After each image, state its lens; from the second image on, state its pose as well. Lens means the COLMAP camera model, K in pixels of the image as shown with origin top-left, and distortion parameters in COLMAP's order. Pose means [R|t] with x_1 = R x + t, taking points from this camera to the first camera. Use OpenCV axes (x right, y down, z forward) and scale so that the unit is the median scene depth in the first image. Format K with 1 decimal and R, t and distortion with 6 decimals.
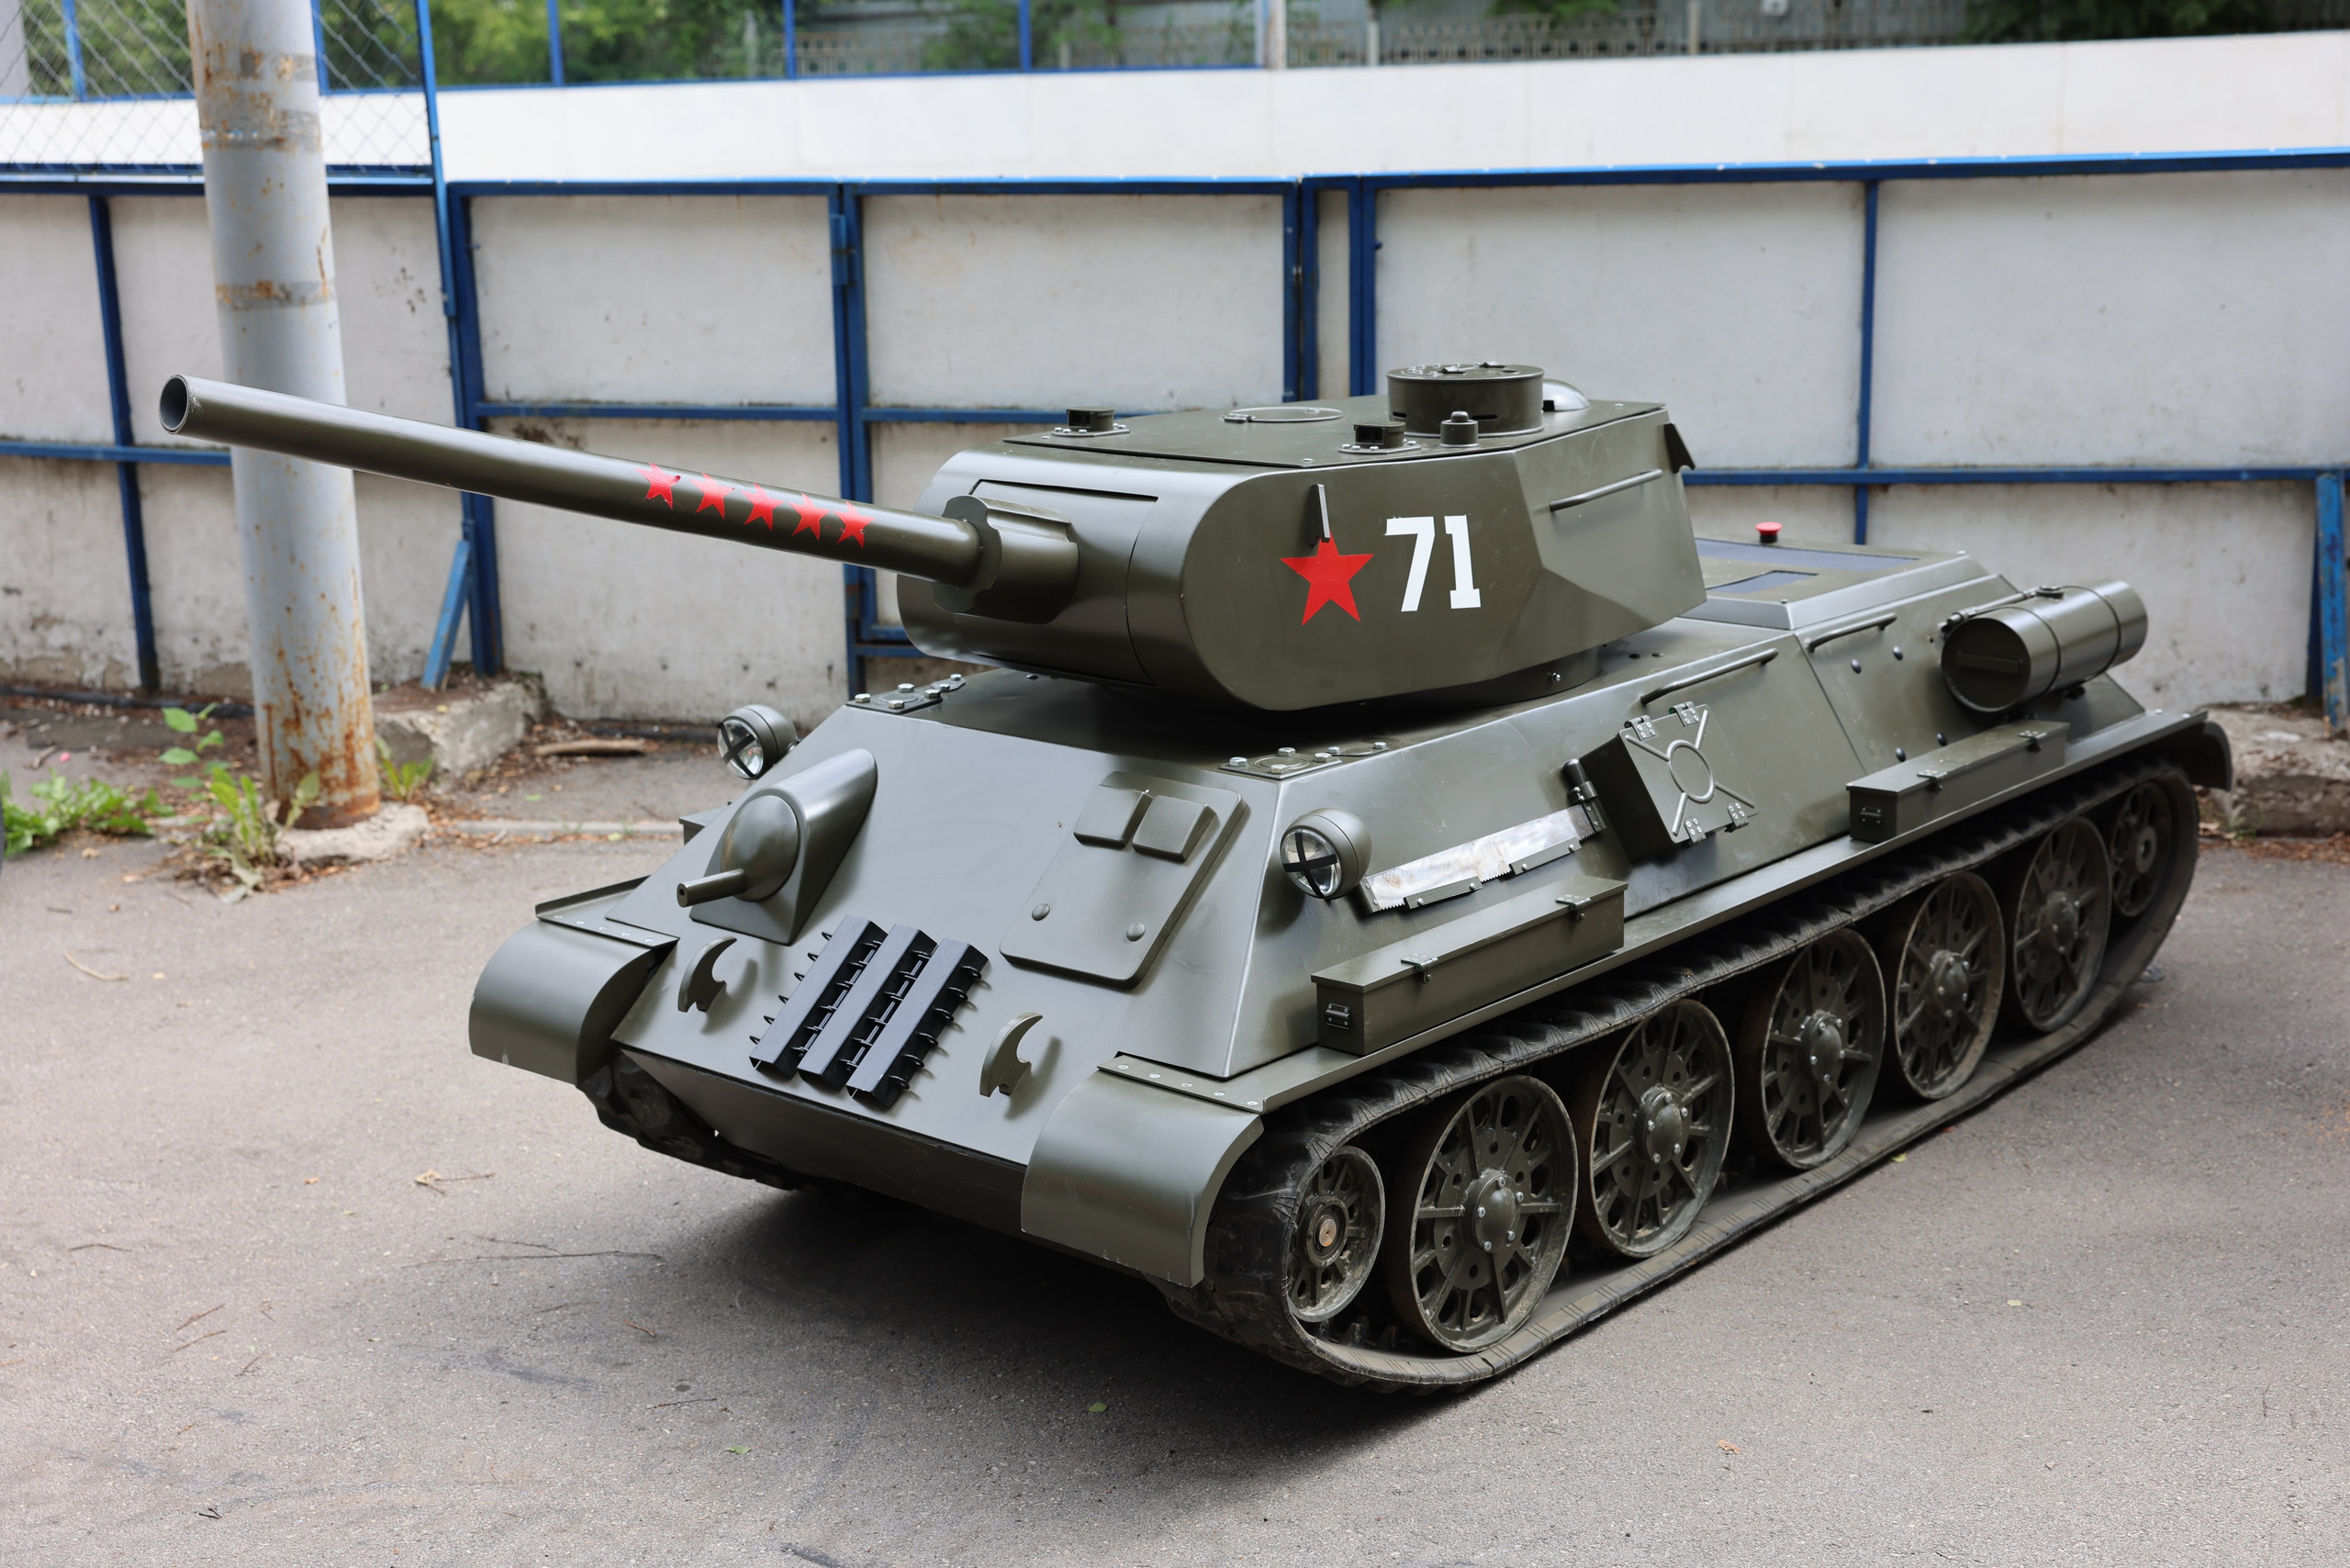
lens RADIAL K [[3090.8, 0, 1178.3], [0, 3090.8, 782.6], [0, 0, 1]] dist [0.127119, 0.000000]
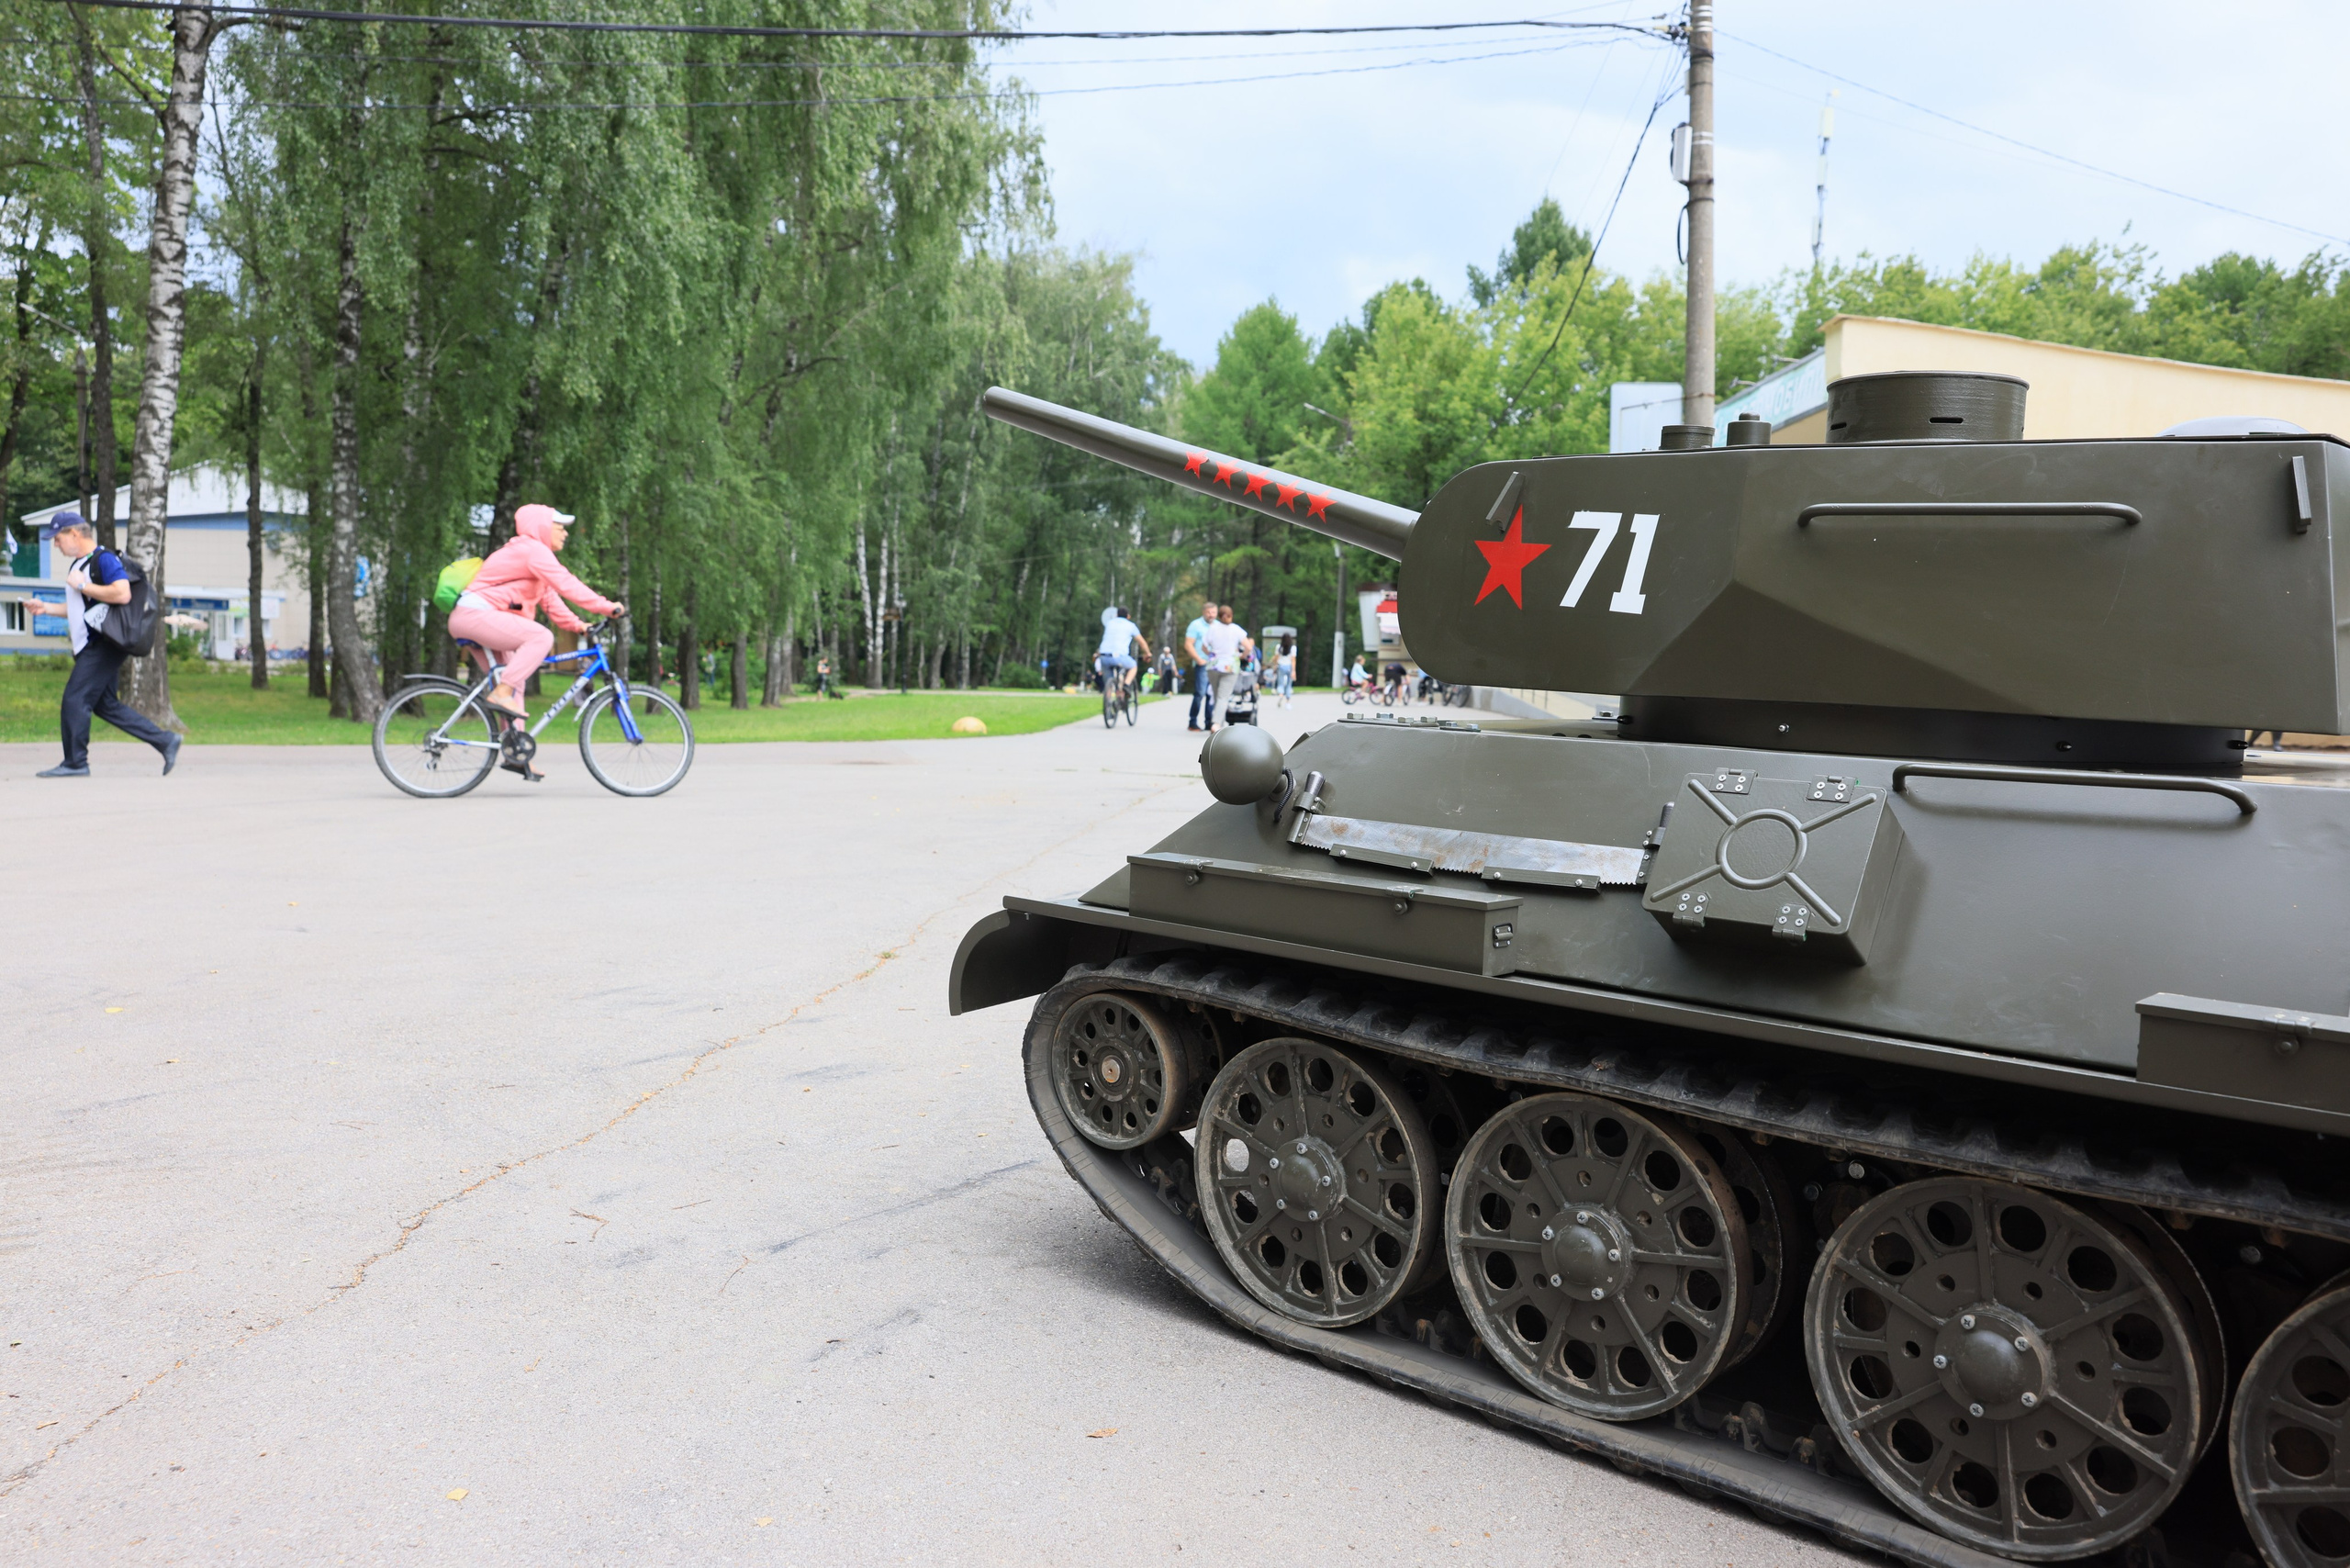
lens RADIAL K [[1884.9, 0, 1173.9], [0, 1884.9, 783.7], [0, 0, 1]] dist [0.005829, -0.006743]
pose [[-0.014214, 0.095941, -0.995286, 0.657565], [-0.264407, 0.959594, 0.096276, -0.026939], [0.964306, 0.264529, 0.011728, 0.887889]]
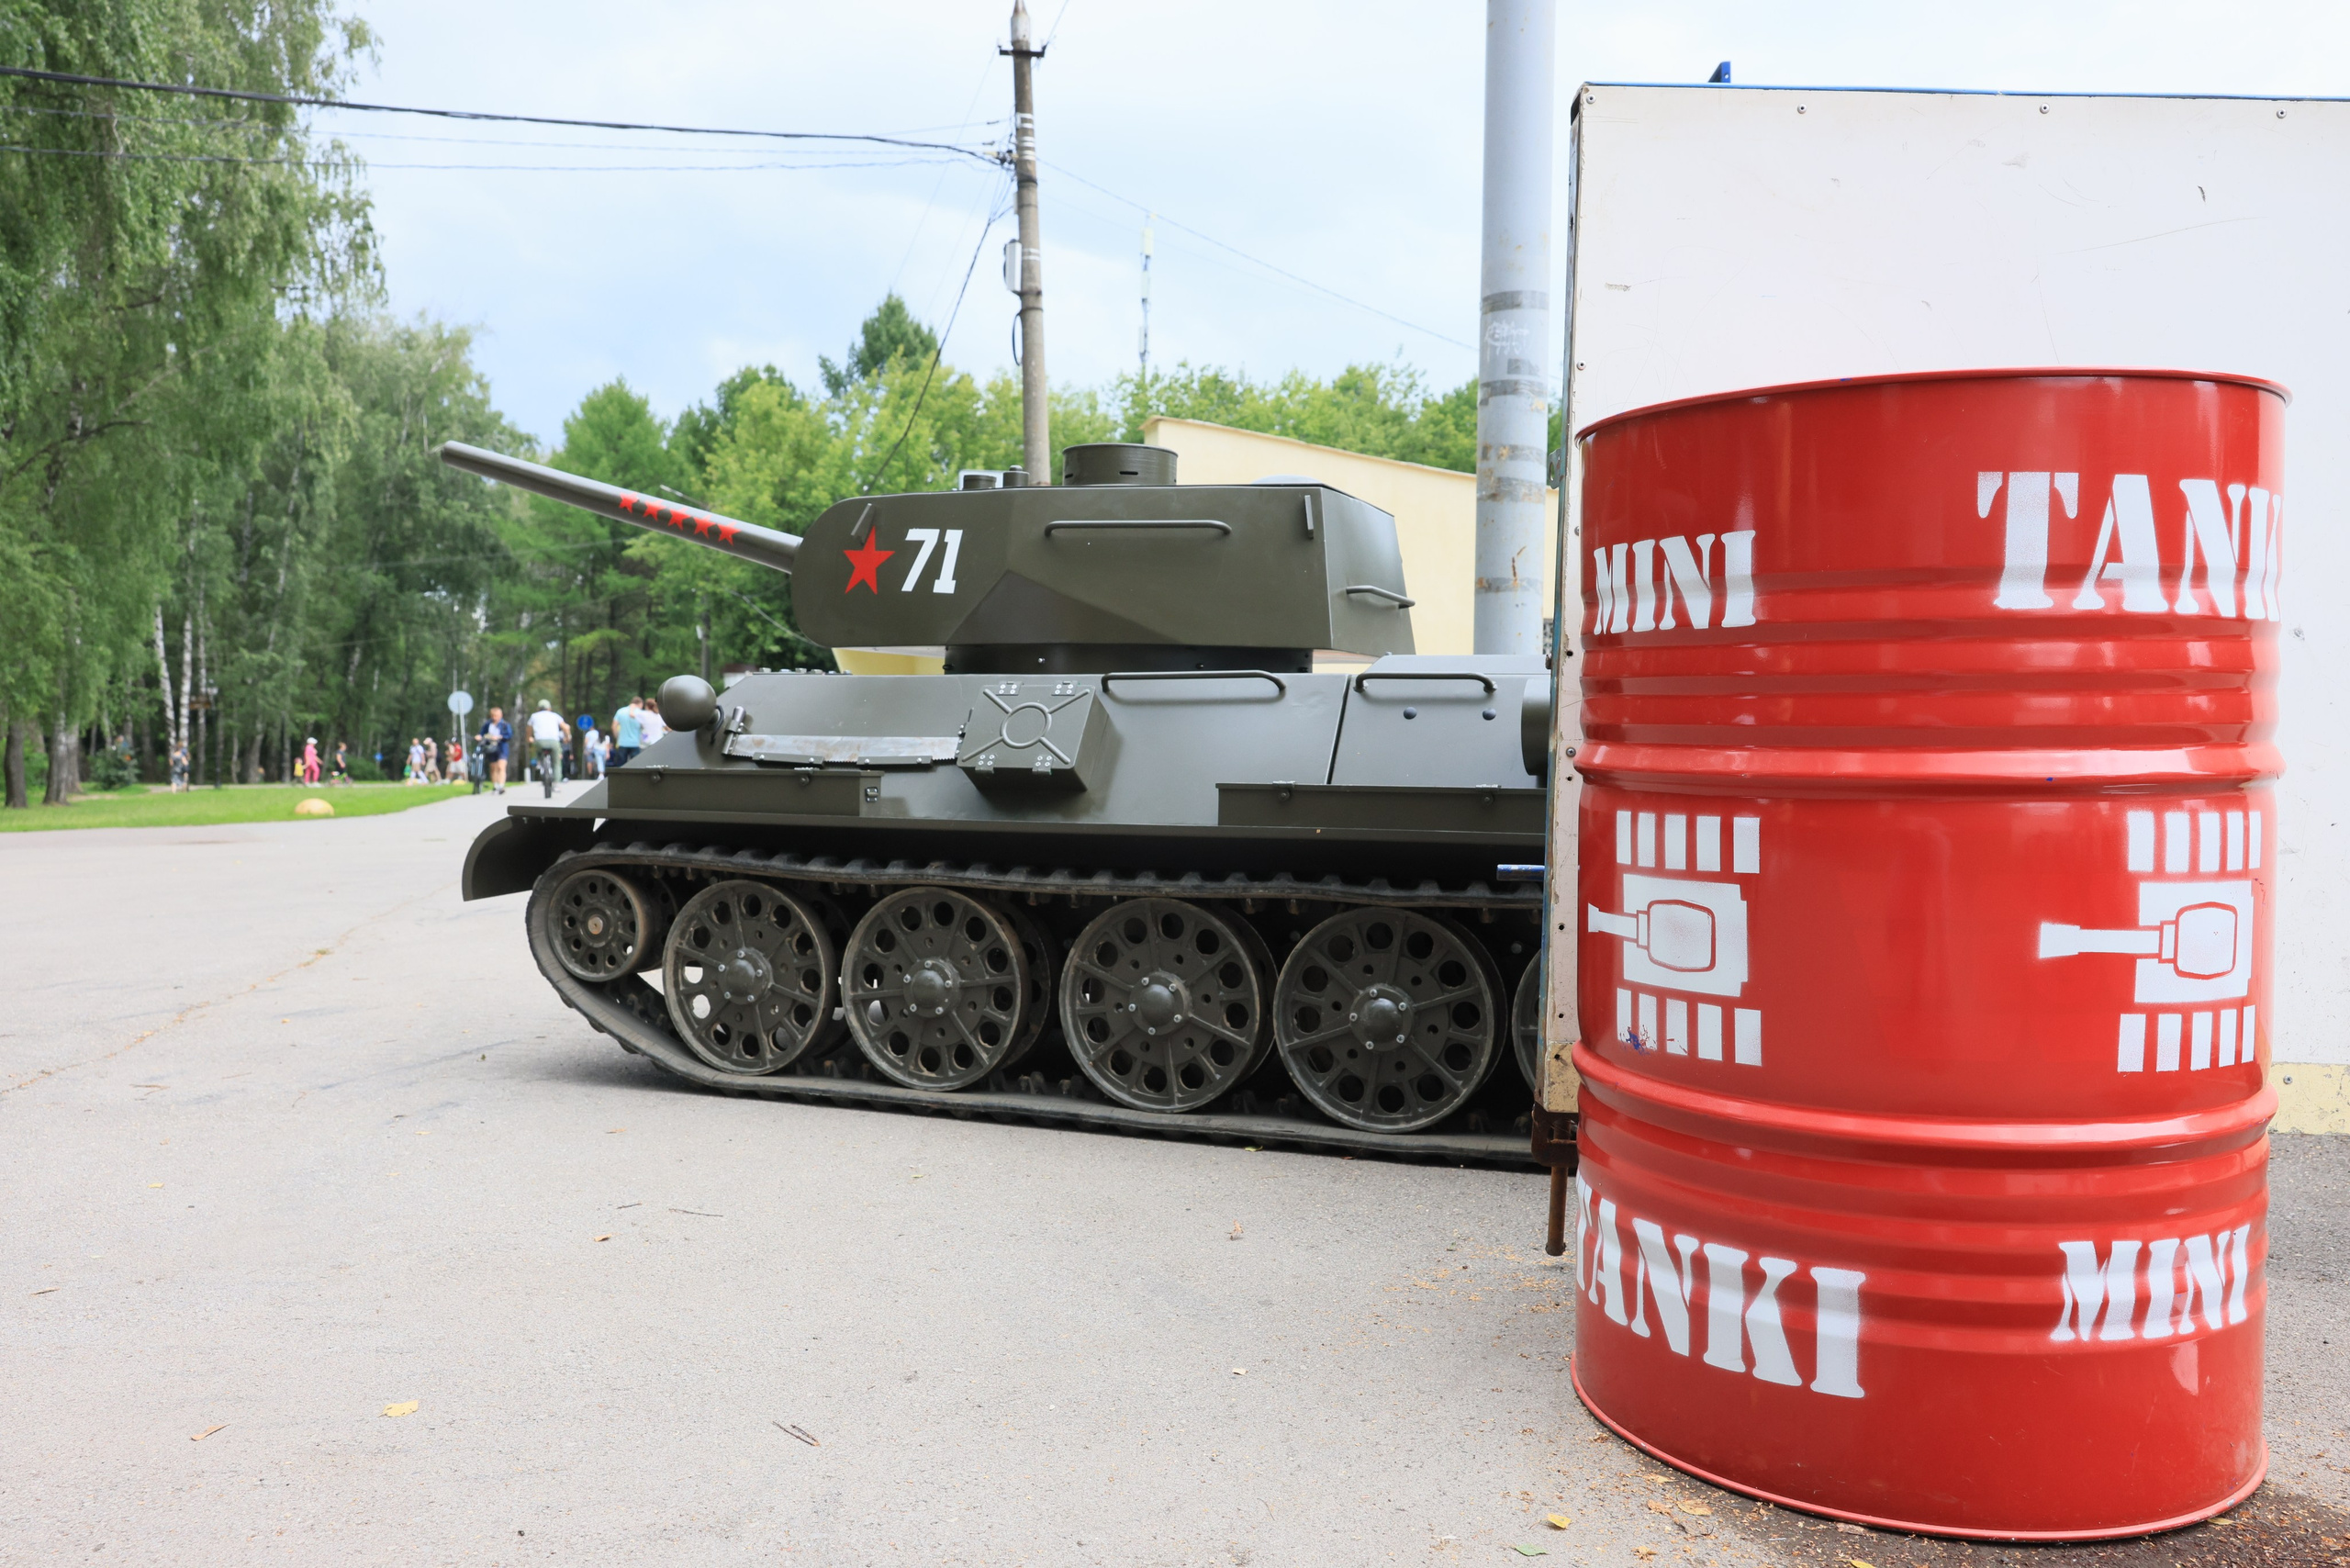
lens RADIAL K [[1884.9, 0, 1186.0], [0, 1884.9, 787.4], [0, 0, 1]] dist [0.005829, -0.006743]
pose [[0.319487, 0.047818, -0.946383, 0.954675], [-0.240440, 0.970131, -0.032152, 0.030721], [0.916579, 0.237821, 0.321441, 0.854986]]
